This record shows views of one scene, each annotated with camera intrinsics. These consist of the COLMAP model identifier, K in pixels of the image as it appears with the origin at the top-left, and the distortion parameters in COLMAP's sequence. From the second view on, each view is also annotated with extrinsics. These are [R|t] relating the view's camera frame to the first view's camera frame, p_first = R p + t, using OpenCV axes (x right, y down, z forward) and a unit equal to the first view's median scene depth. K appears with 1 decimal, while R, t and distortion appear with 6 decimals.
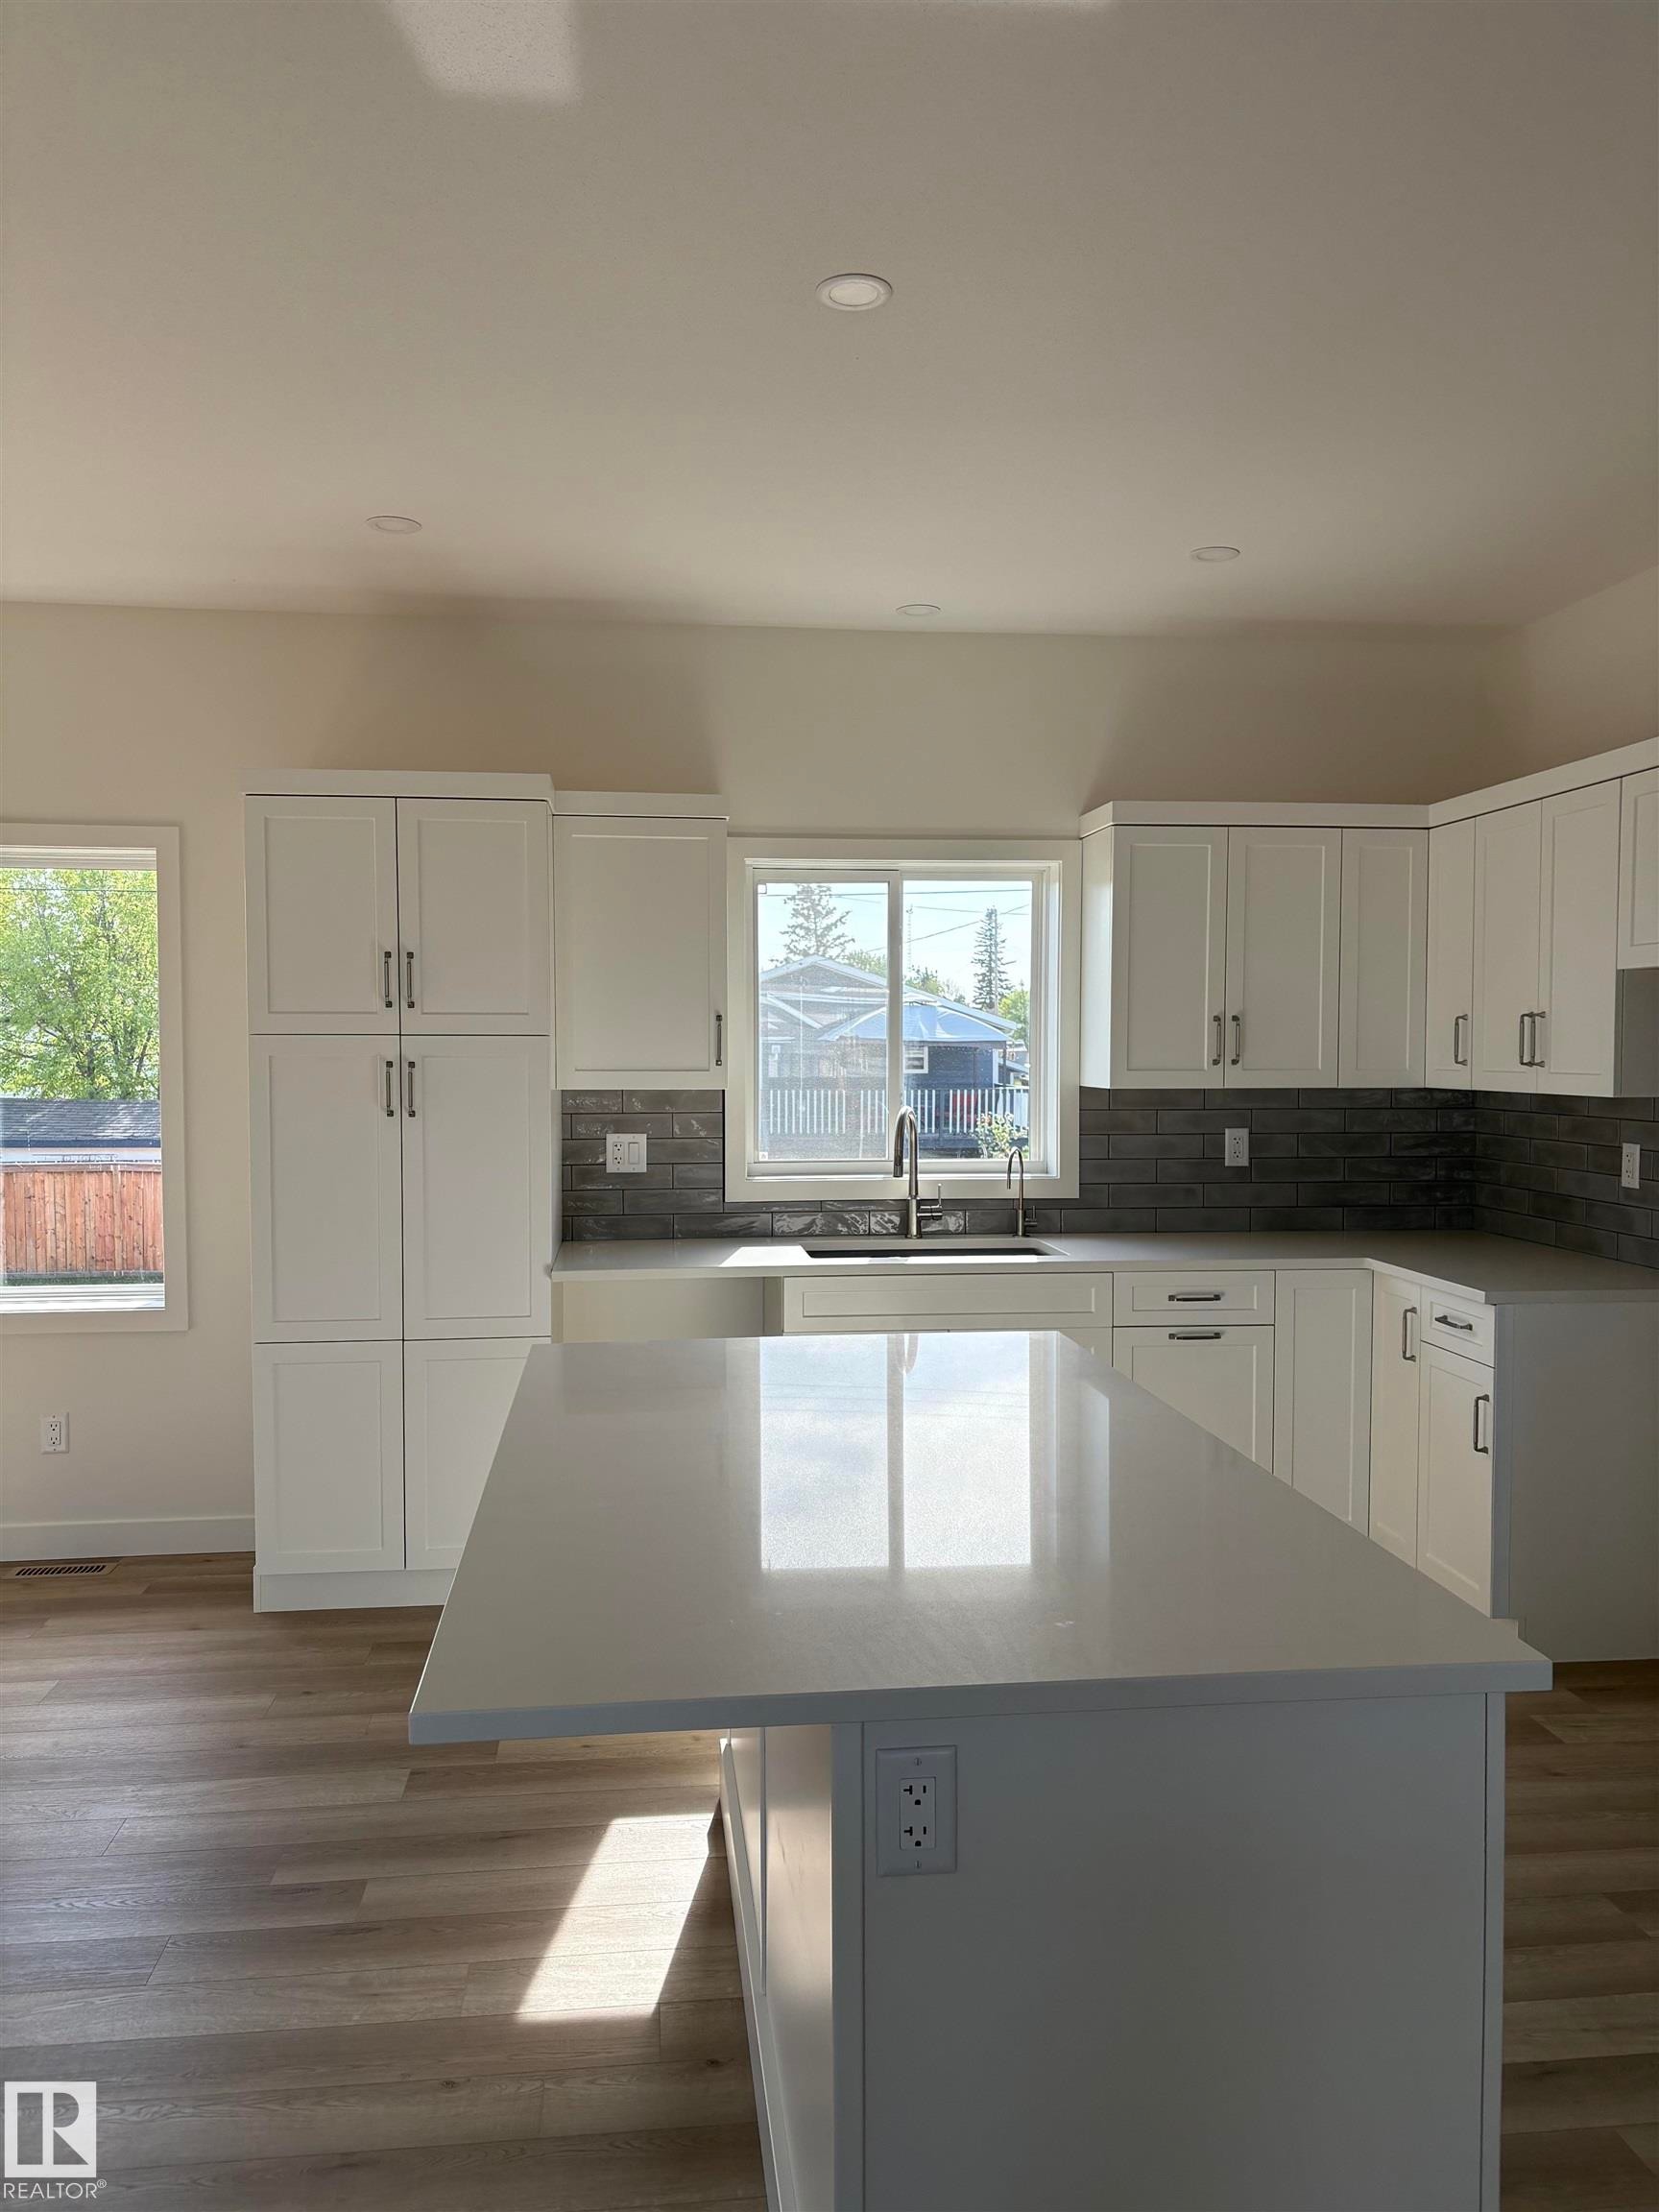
lens RADIAL K [[1694.4, 0, 810.5], [0, 1694.4, 1122.2], [0, 0, 1]] dist [0.037386, -0.035556]
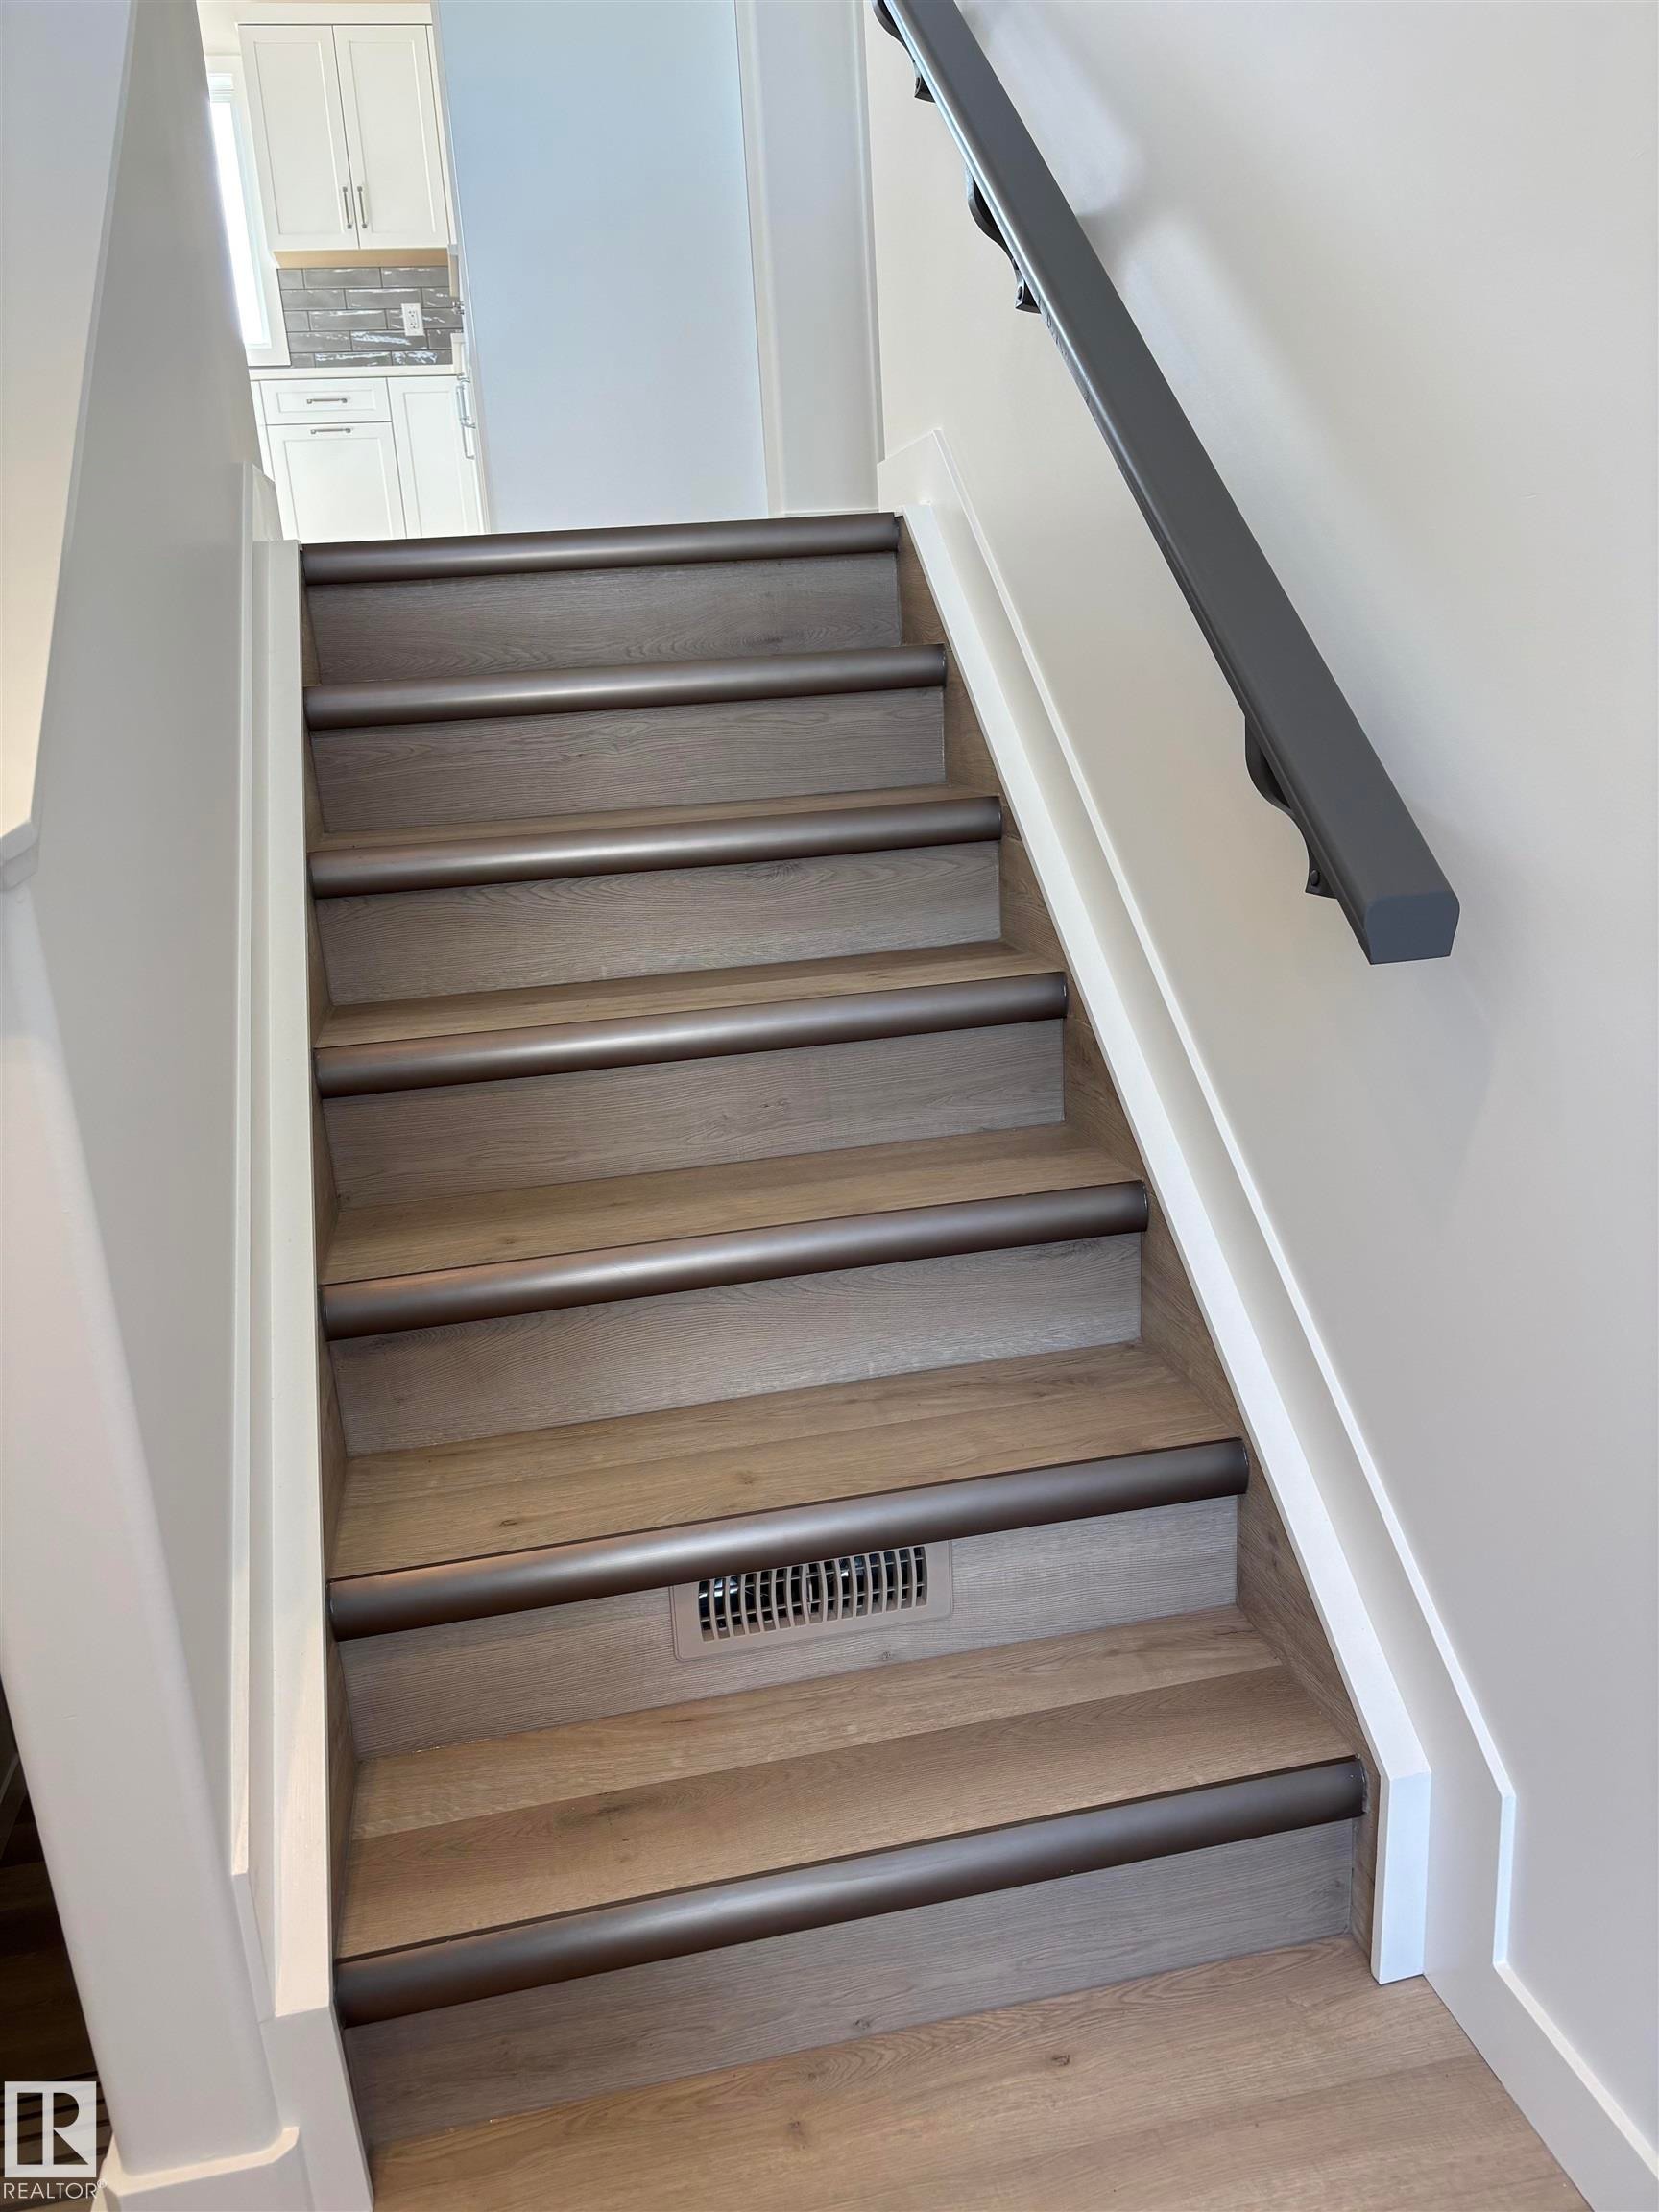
lens RADIAL K [[1694.4, 0, 826.7], [0, 1694.4, 1111.8], [0, 0, 1]] dist [0.037386, -0.035556]
pose [[0.991273, -0.083305, 0.102171, 0.402185], [0.055994, 0.967712, 0.245760, 0.314971], [-0.119345, -0.237894, 0.963931, -0.469933]]
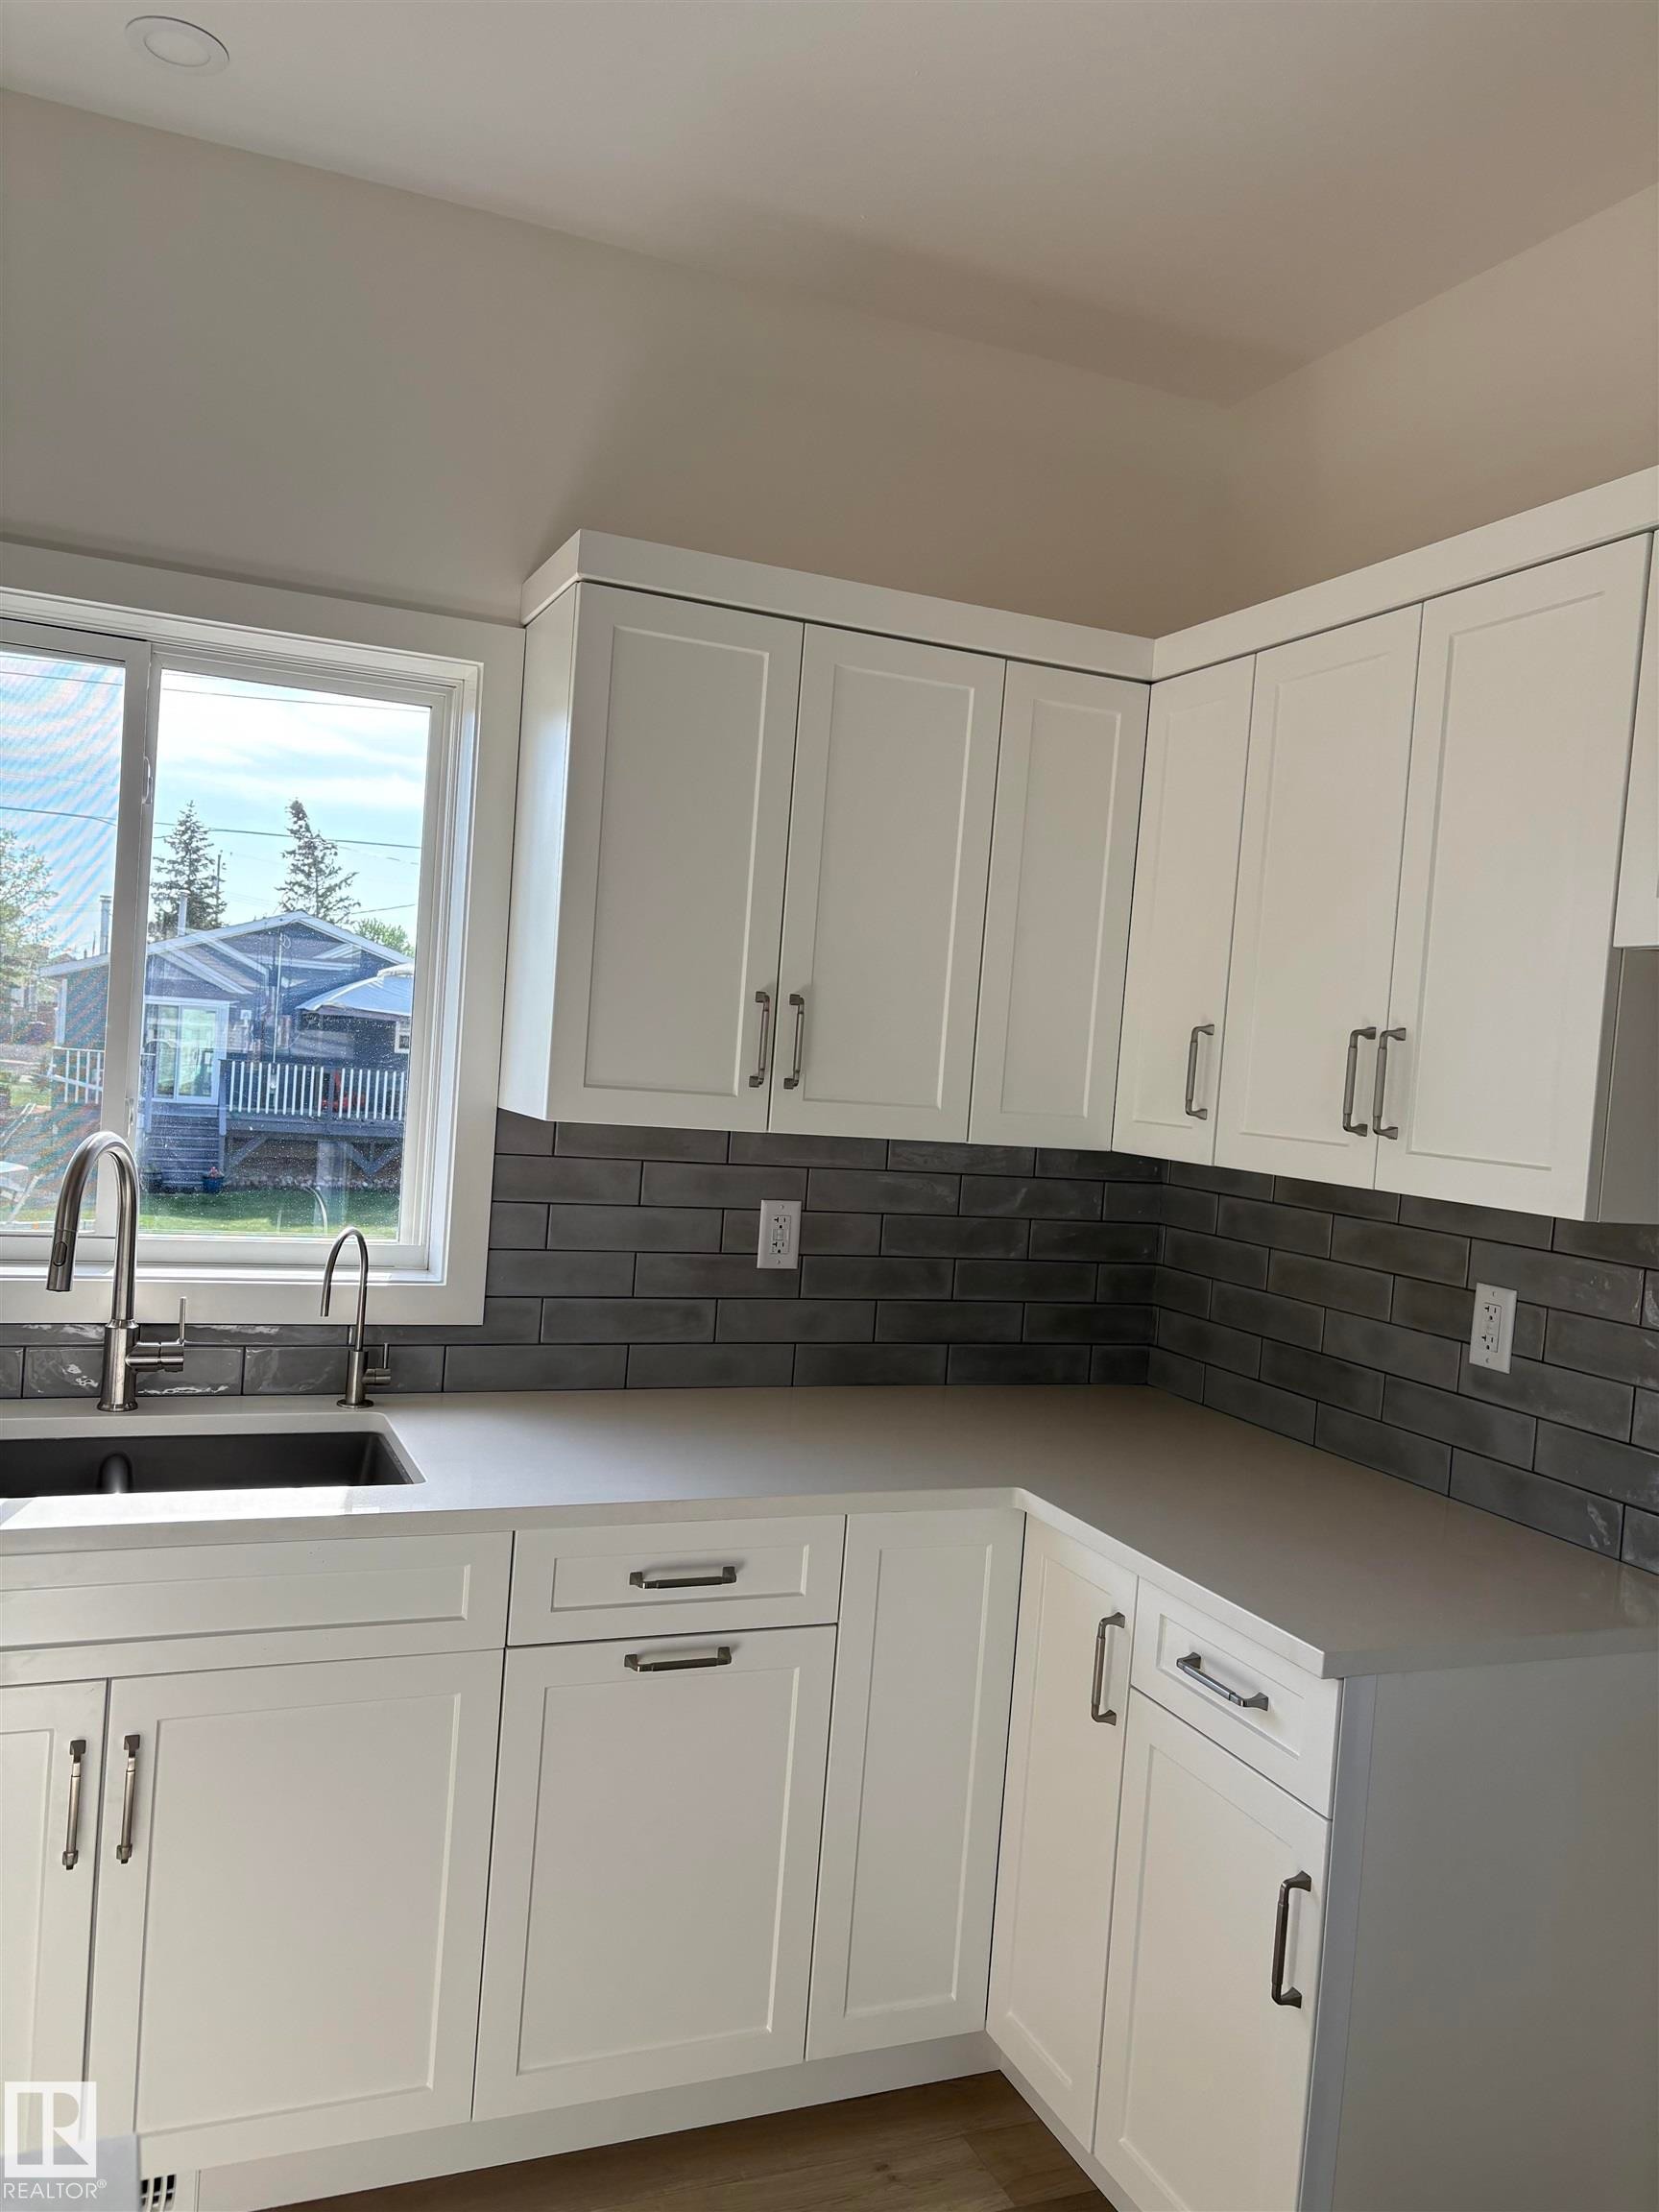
lens RADIAL K [[1694.4, 0, 806.7], [0, 1694.4, 1111.7], [0, 0, 1]] dist [0.037386, -0.035556]
pose [[0.958981, 0.060075, 0.277031, 0.110060], [-0.060171, 0.998155, -0.008162, -0.022461], [-0.277011, -0.008842, 0.960826, 0.492701]]
